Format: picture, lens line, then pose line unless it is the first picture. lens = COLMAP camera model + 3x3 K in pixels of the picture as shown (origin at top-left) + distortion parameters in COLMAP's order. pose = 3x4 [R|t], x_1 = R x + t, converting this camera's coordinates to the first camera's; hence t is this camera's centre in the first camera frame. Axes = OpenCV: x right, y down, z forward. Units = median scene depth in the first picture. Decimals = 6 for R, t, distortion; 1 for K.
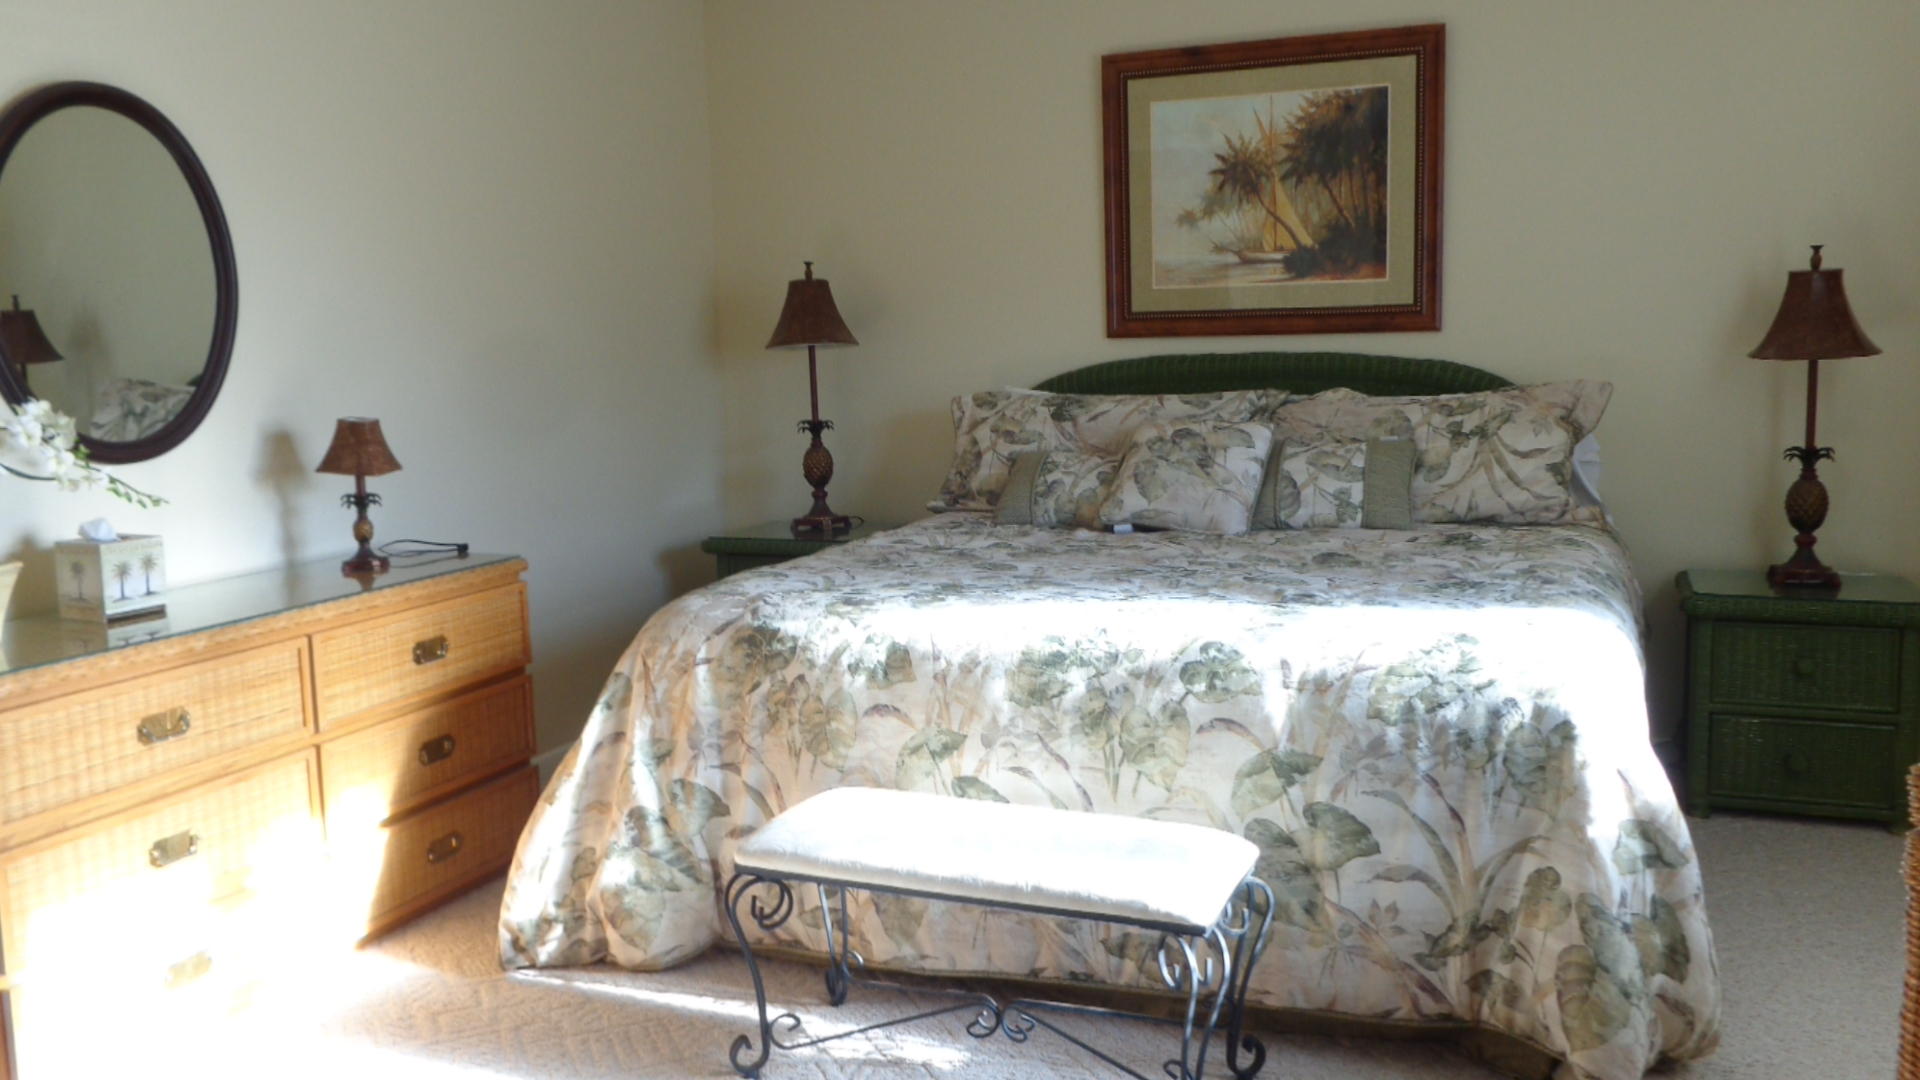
lens RADIAL K [[1543.1, 0, 970.0], [0, 1543.1, 539.7], [0, 0, 1]] dist [0.008145, 0.006585]
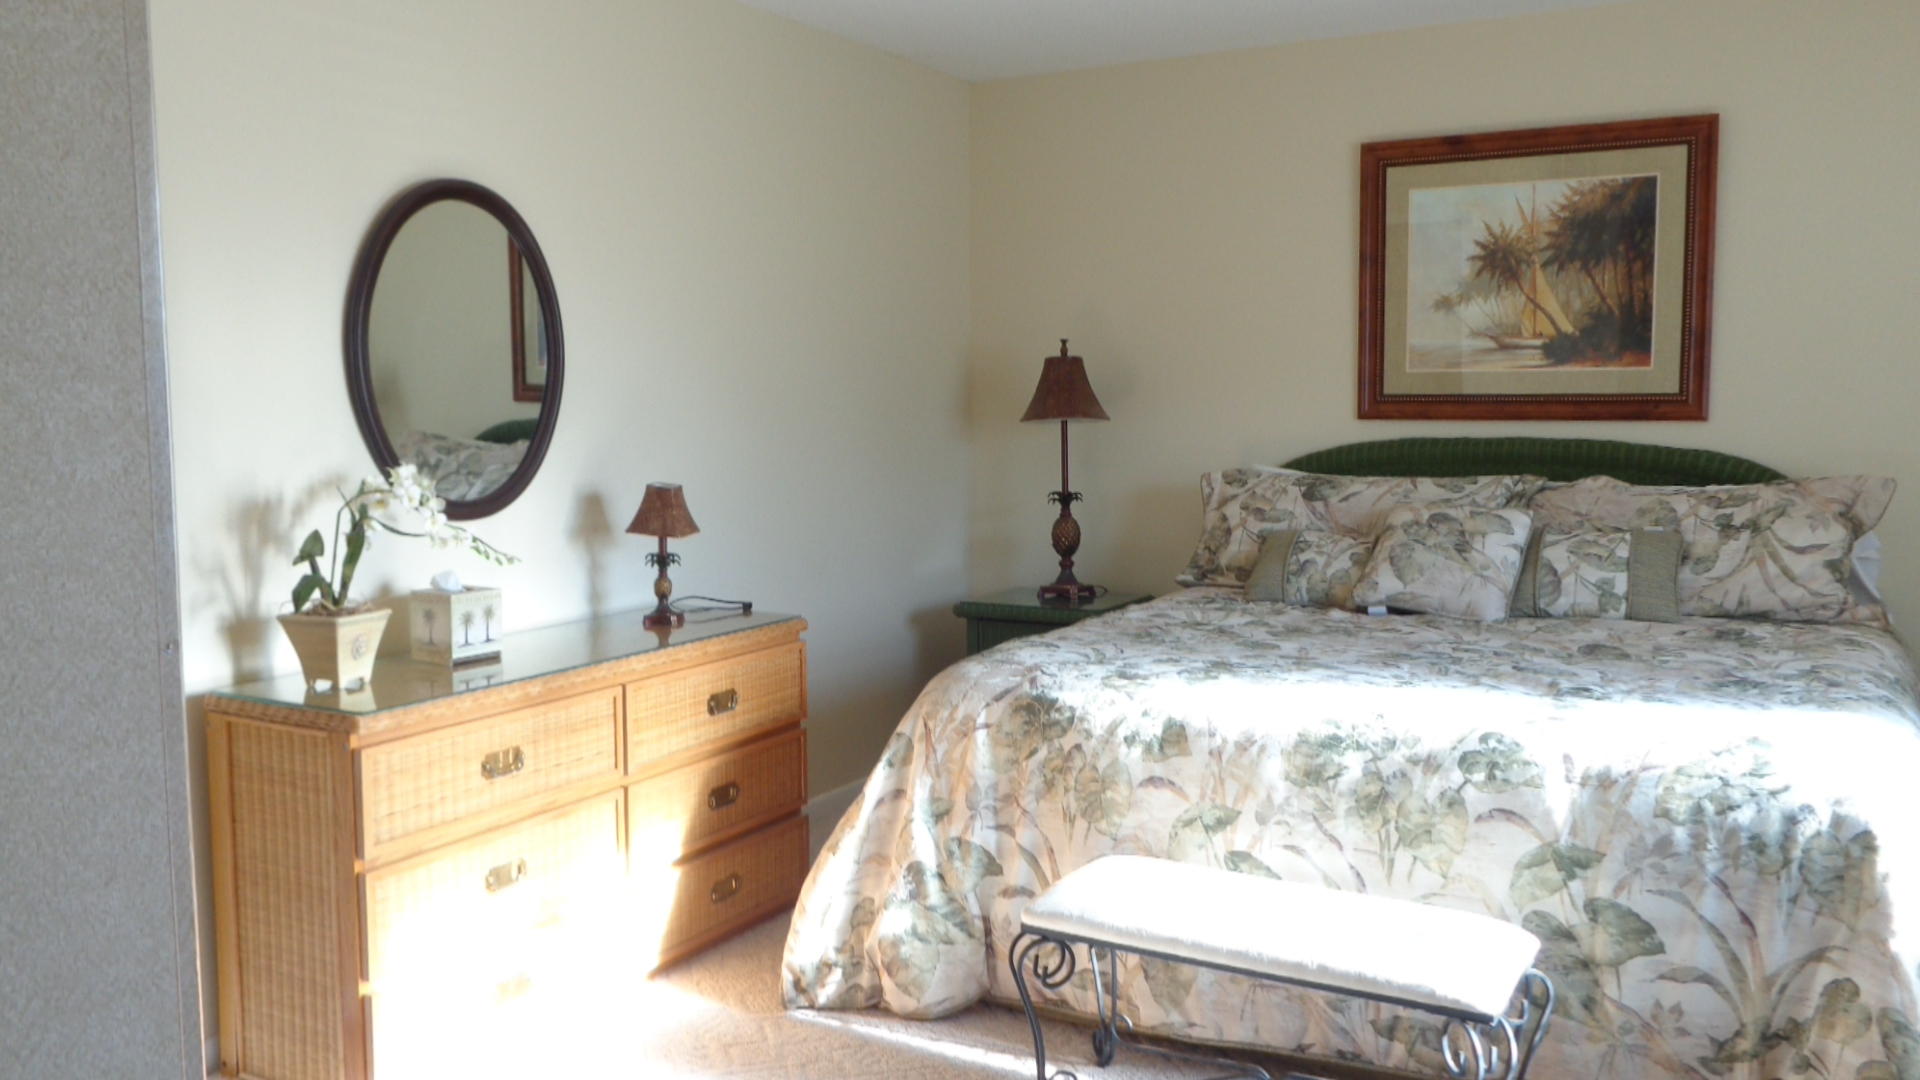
lens RADIAL K [[1543.2, 0, 966.4], [0, 1543.2, 536.2], [0, 0, 1]] dist [-0.001679, 0.005503]
pose [[0.991403, 0.031270, -0.127050, -0.048167], [-0.036234, 0.998660, -0.036948, -0.010002], [0.125724, 0.041234, 0.991208, -0.044266]]
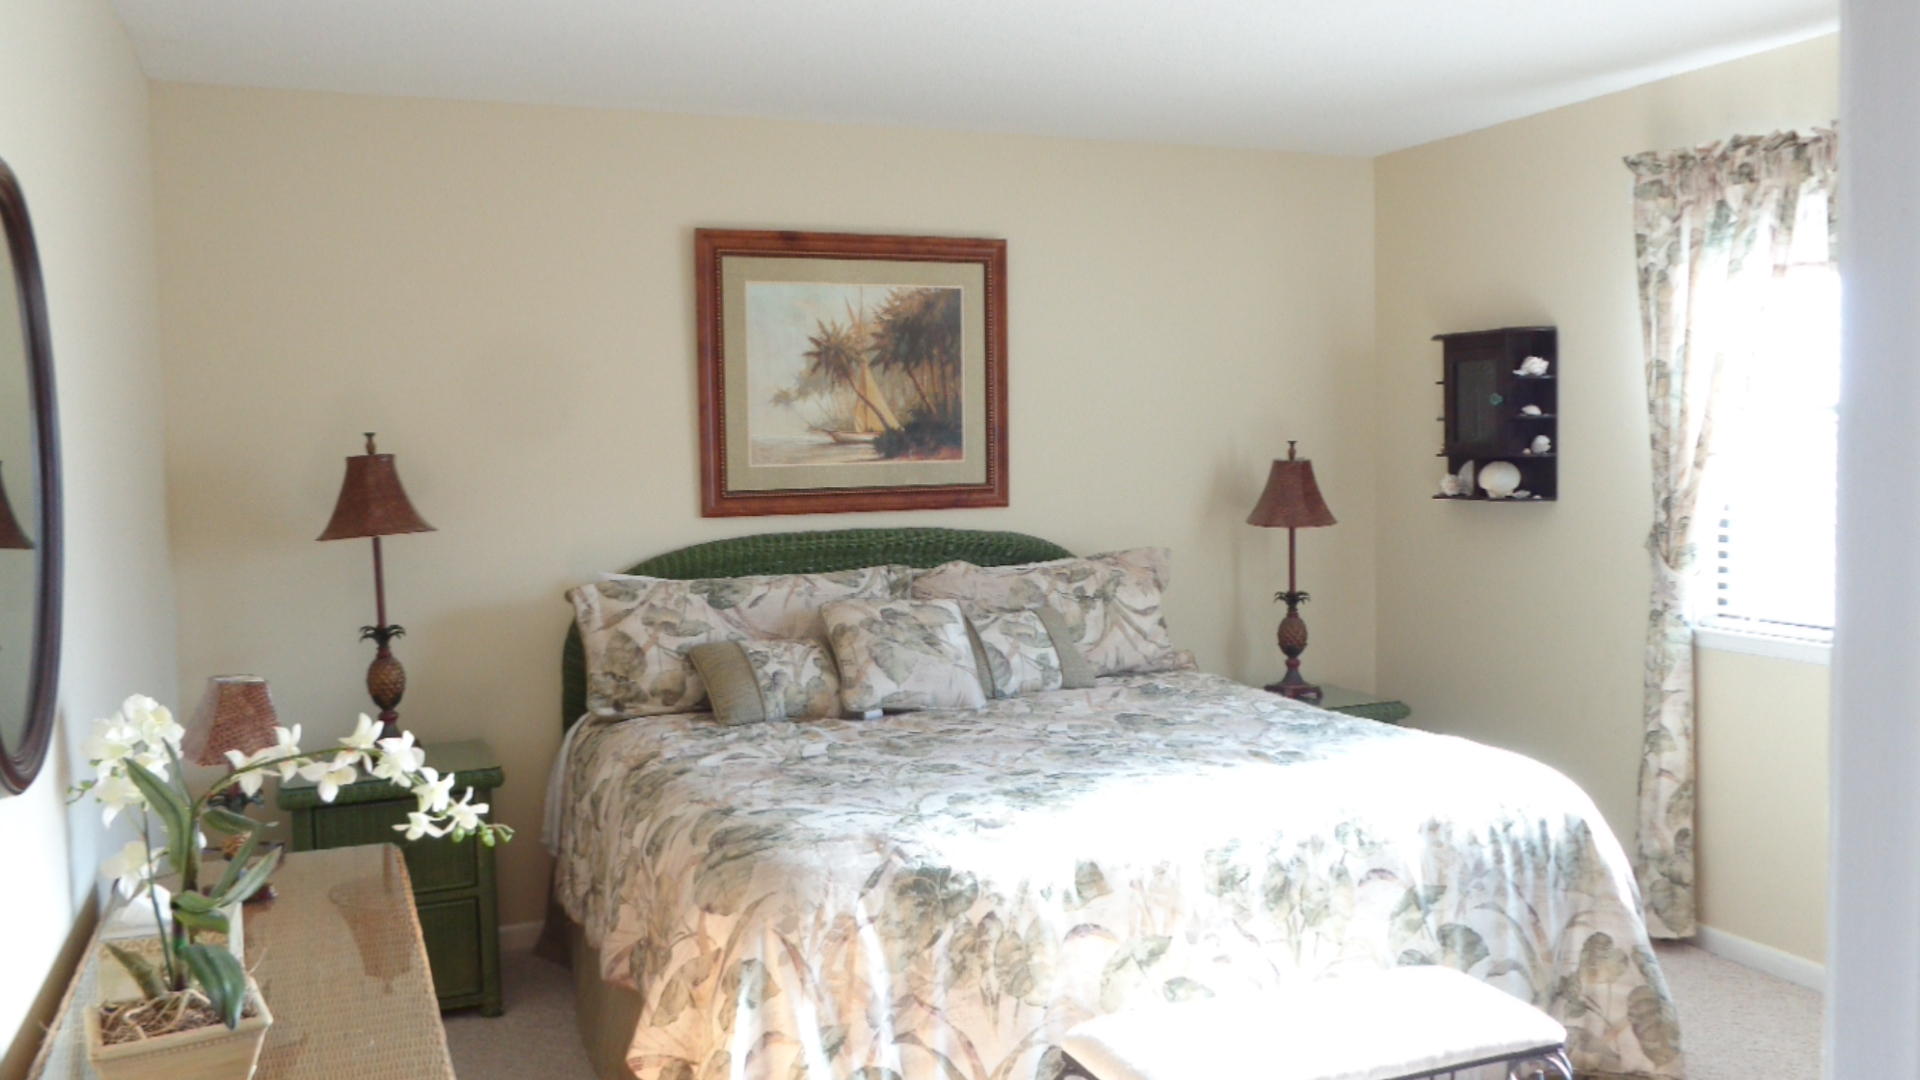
lens RADIAL K [[1543.2, 0, 966.4], [0, 1543.2, 536.2], [0, 0, 1]] dist [-0.001679, 0.005503]
pose [[0.710595, -0.032880, 0.702832, -0.648660], [0.096058, 0.994088, -0.050612, -0.076526], [-0.697013, 0.103477, 0.709553, 0.291201]]
